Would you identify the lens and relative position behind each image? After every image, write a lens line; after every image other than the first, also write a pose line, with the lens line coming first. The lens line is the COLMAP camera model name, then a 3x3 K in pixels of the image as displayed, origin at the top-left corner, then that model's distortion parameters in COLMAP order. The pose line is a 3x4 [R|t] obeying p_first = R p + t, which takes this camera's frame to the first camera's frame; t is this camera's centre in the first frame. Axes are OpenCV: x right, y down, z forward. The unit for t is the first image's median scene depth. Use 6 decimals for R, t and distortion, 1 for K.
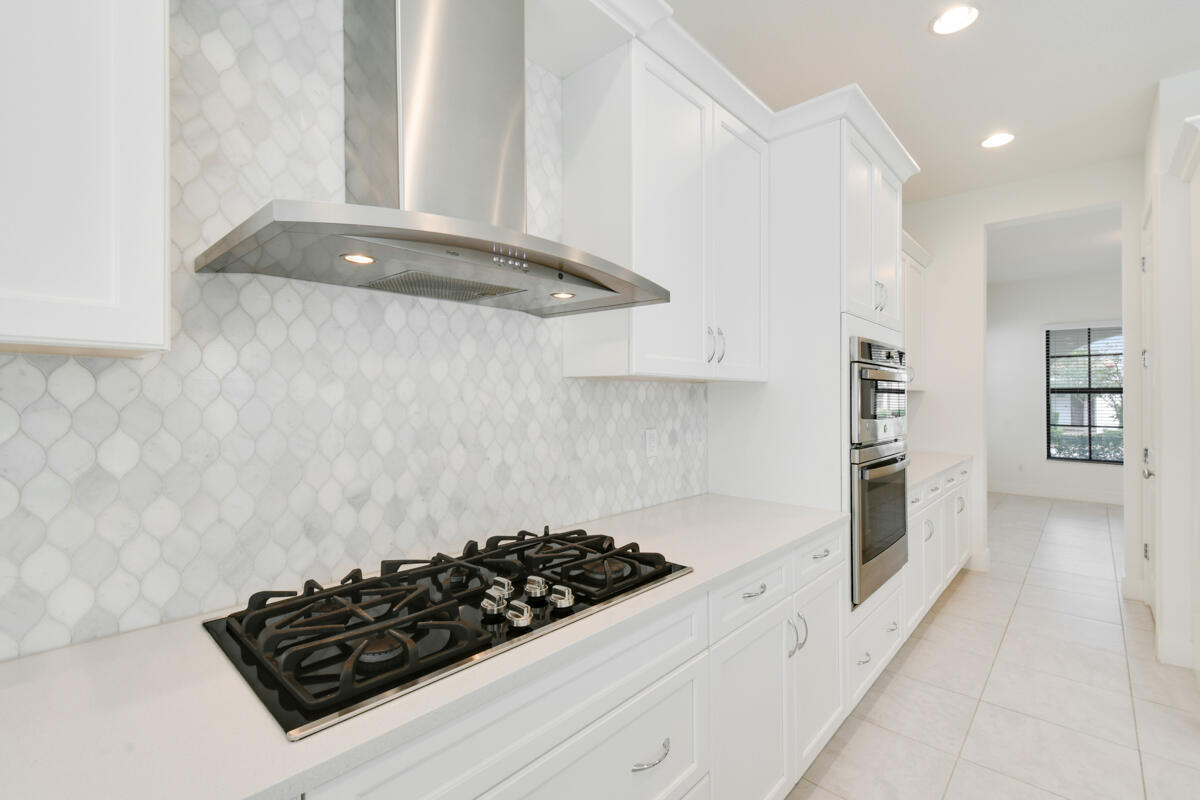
lens RADIAL K [[529.2, 0, 603.1], [0, 529.2, 383.5], [0, 0, 1]] dist [-0.001858, -0.000365]
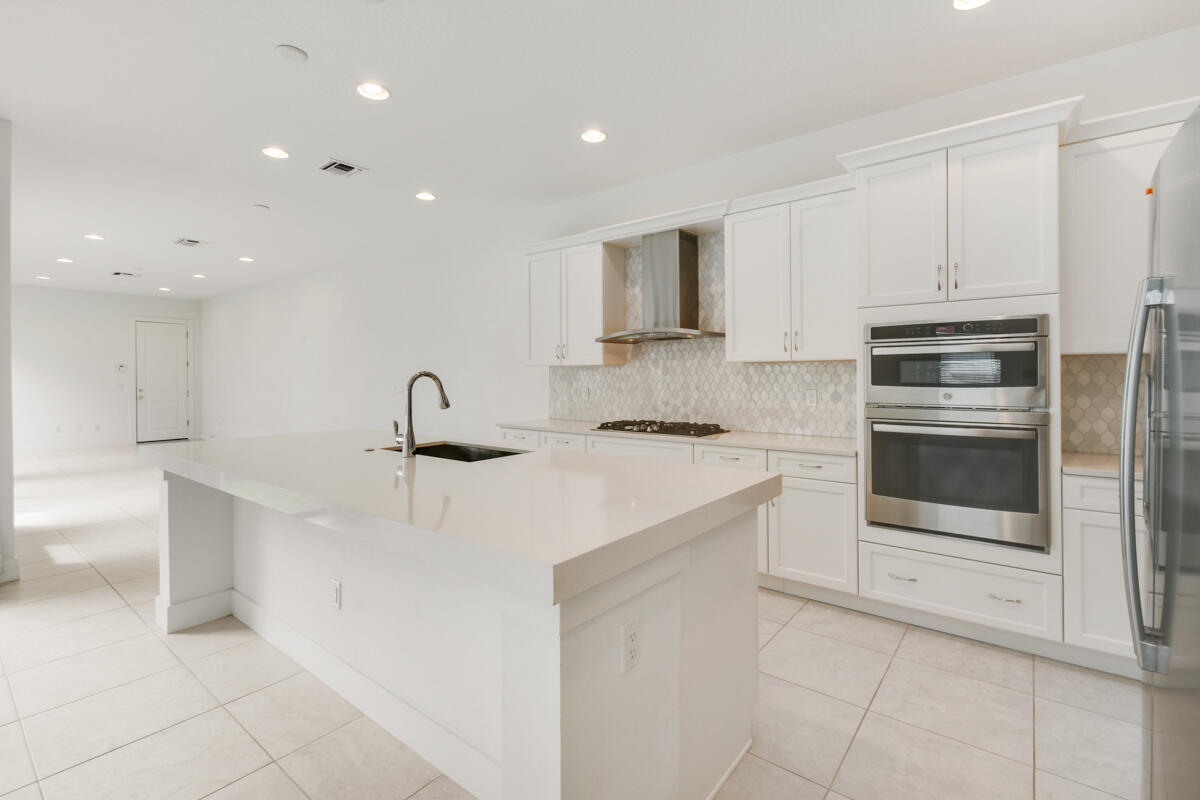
lens RADIAL K [[534.4, 0, 603.4], [0, 534.4, 387.8], [0, 0, 1]] dist [0.000337, -0.000025]
pose [[0.080541, -0.000229, -0.996751, 2.097751], [0.017442, 0.999847, 0.001179, 0.078833], [0.996599, -0.017480, 0.080533, 0.239084]]
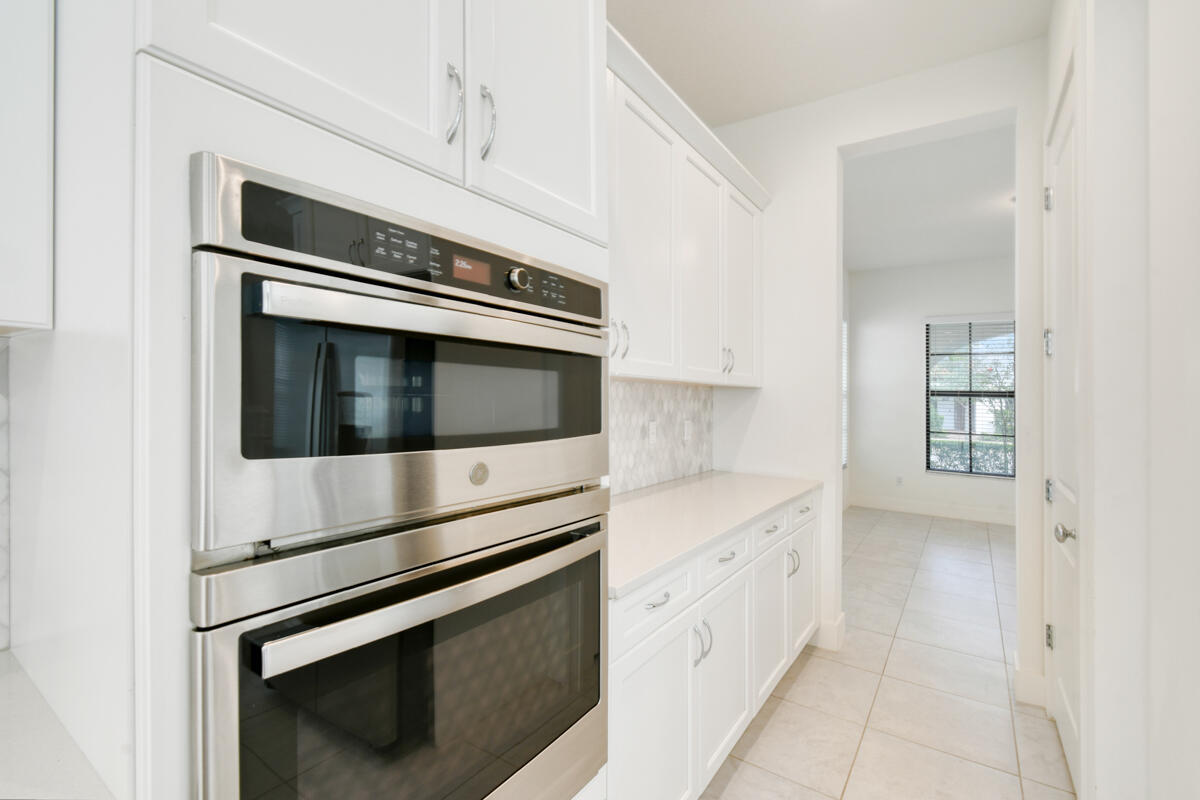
lens RADIAL K [[536.5, 0, 600.0], [0, 536.5, 400.0], [0, 0, 1]] dist [0.005354, 0.000199]
pose [[0.990507, -0.004523, 0.137386, 0.747013], [0.001820, 0.999802, 0.019795, 0.043655], [-0.137449, -0.019358, 0.990320, 0.807017]]
